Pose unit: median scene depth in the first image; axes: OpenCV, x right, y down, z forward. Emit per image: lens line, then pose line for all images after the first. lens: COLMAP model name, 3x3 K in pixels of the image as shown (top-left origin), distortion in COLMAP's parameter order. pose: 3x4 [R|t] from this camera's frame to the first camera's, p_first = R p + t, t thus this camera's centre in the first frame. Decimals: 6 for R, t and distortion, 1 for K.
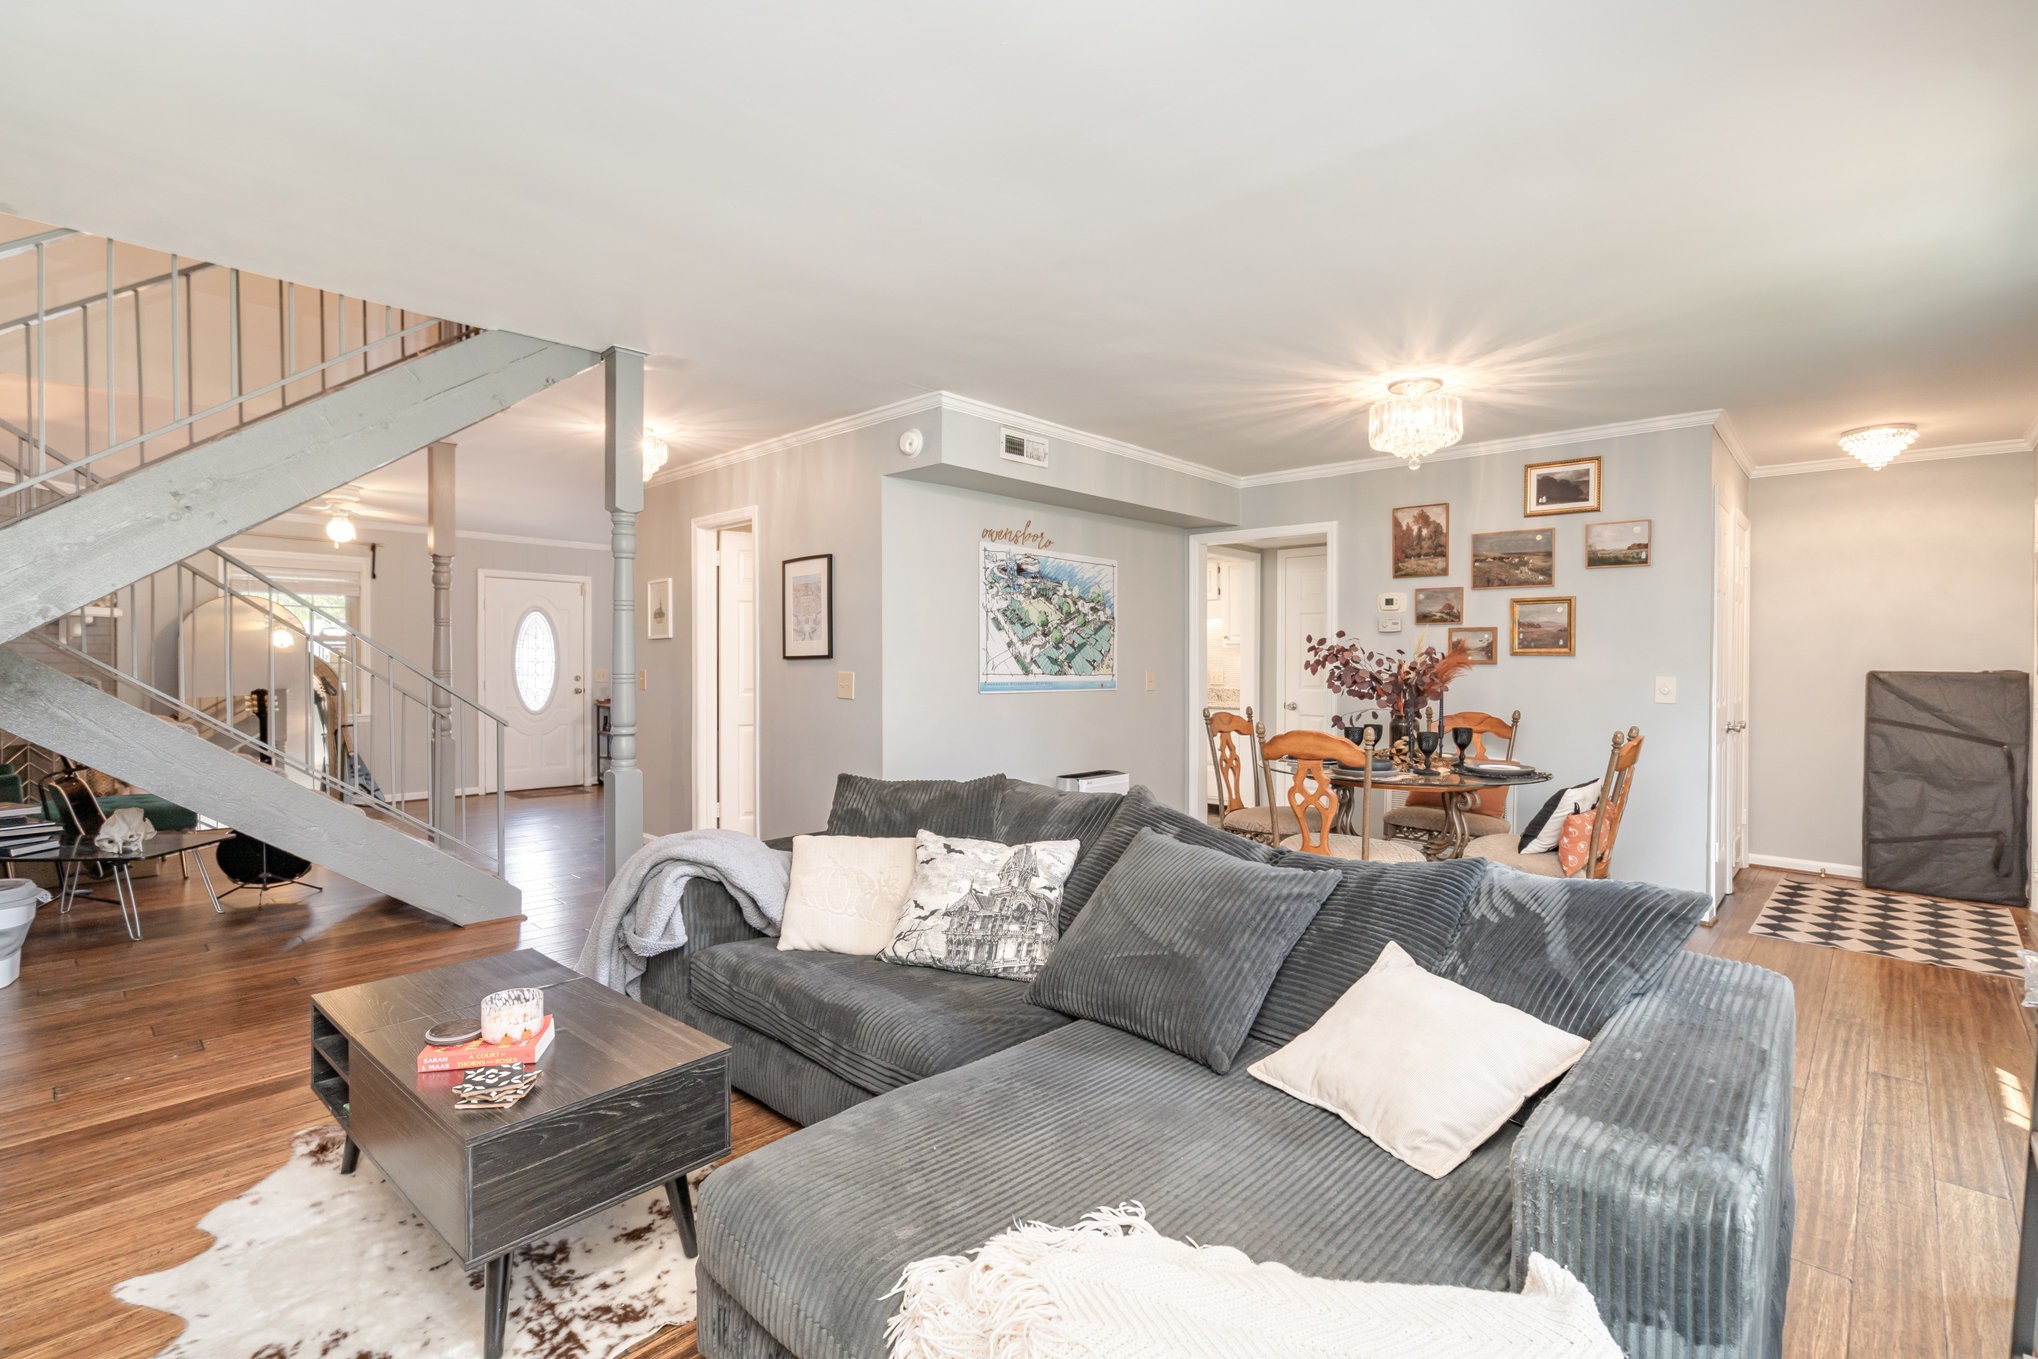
lens RADIAL K [[982.5, 0, 1002.0], [0, 982.5, 670.0], [0, 0, 1]] dist [-0.005386, 0.001843]
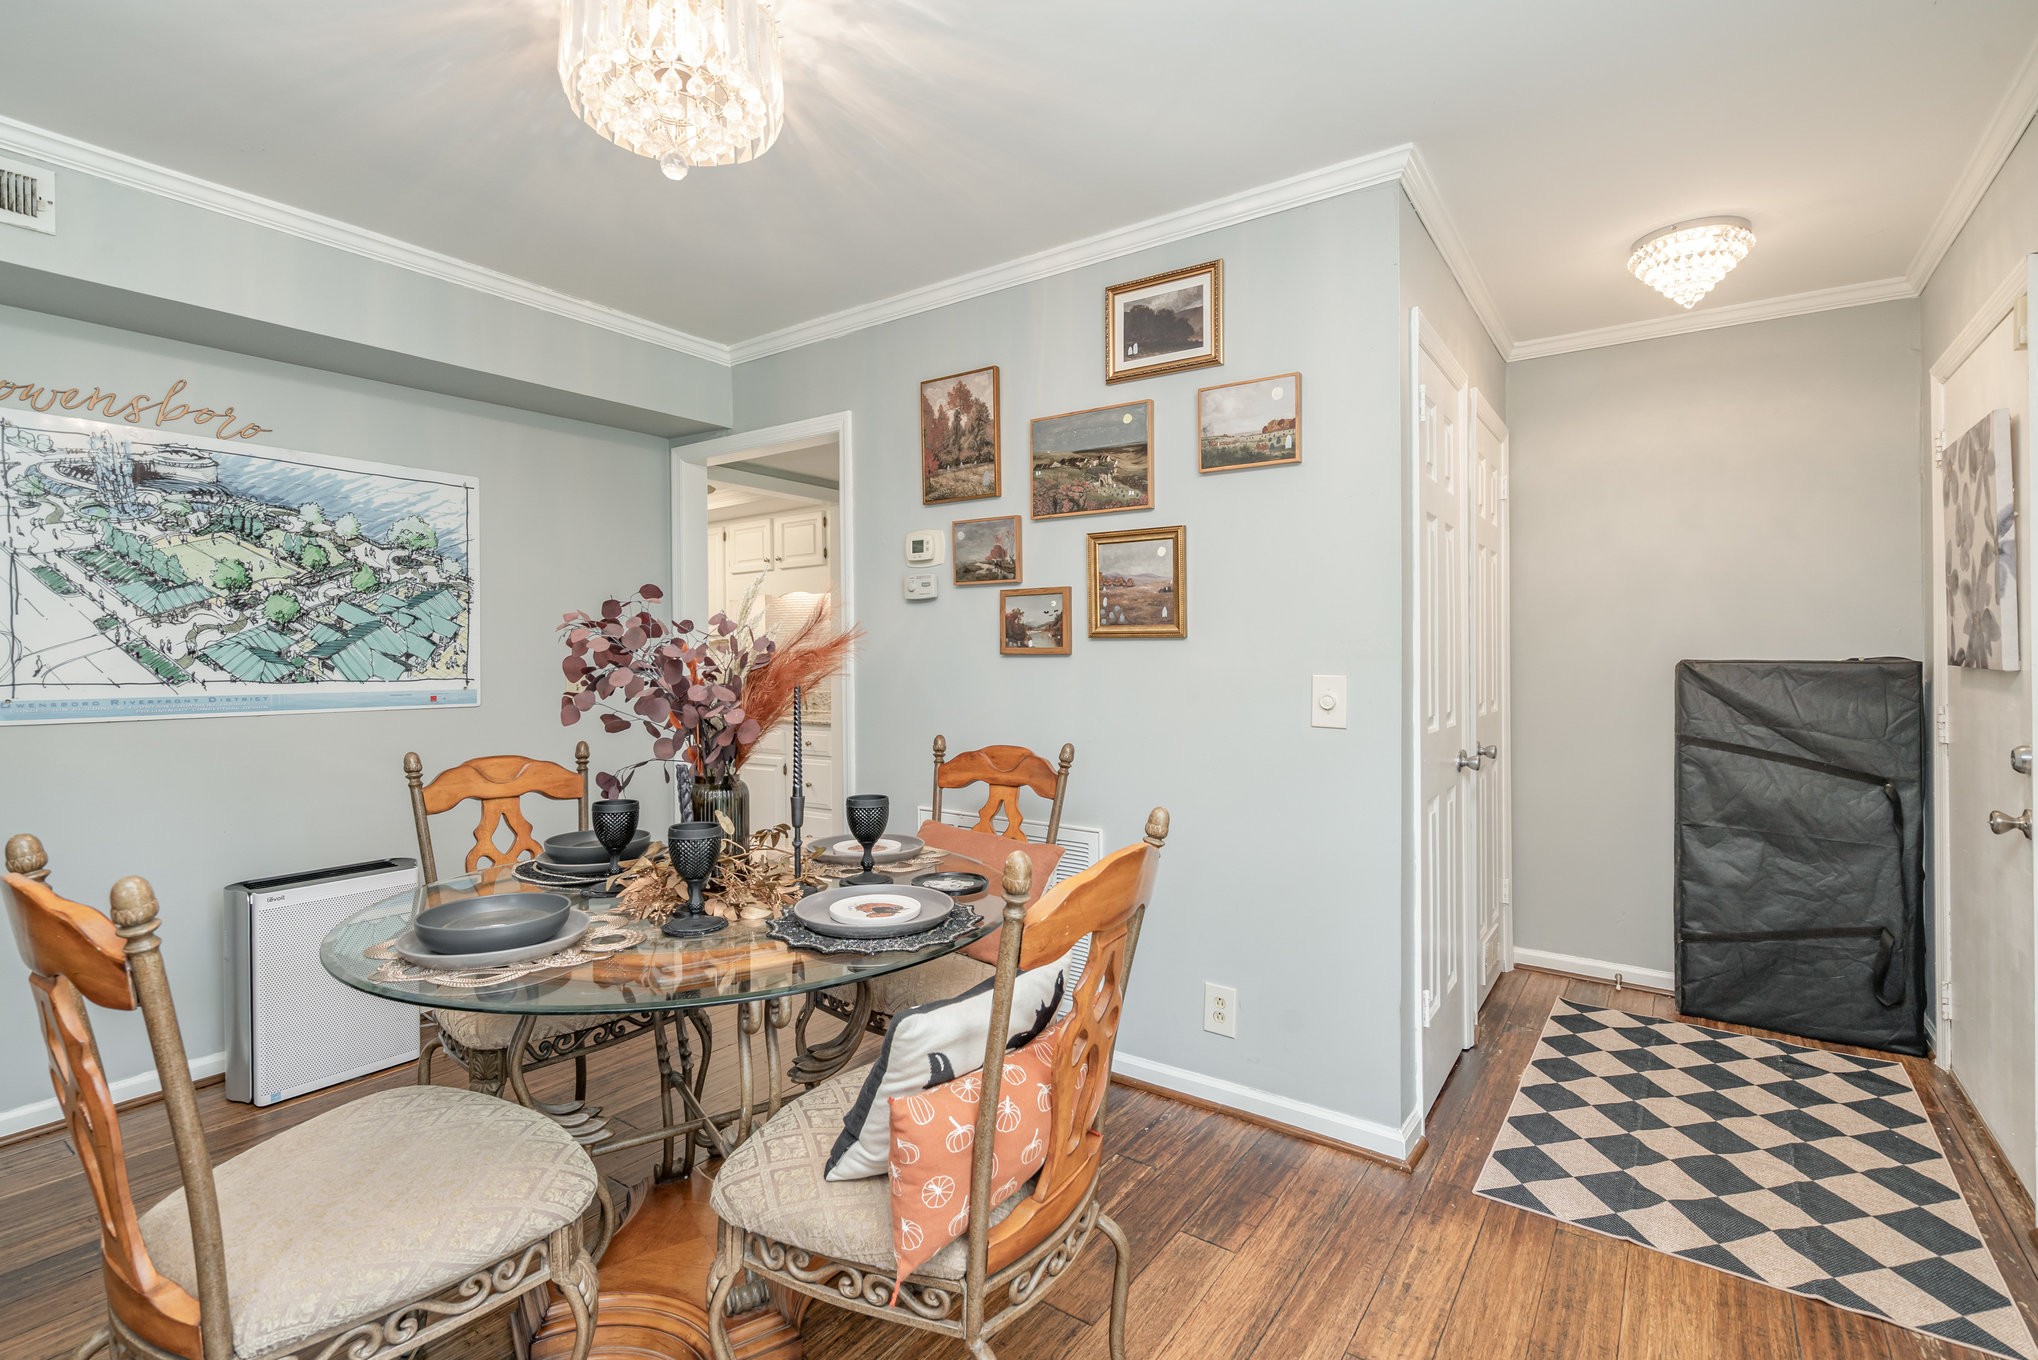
lens RADIAL K [[982.5, 0, 1018.2], [0, 982.5, 654.4], [0, 0, 1]] dist [-0.005386, 0.001843]
pose [[0.990508, -0.009325, 0.137139, 0.392712], [0.010829, 0.999889, -0.010228, -0.000568], [-0.137028, 0.011617, 0.990499, 0.450848]]
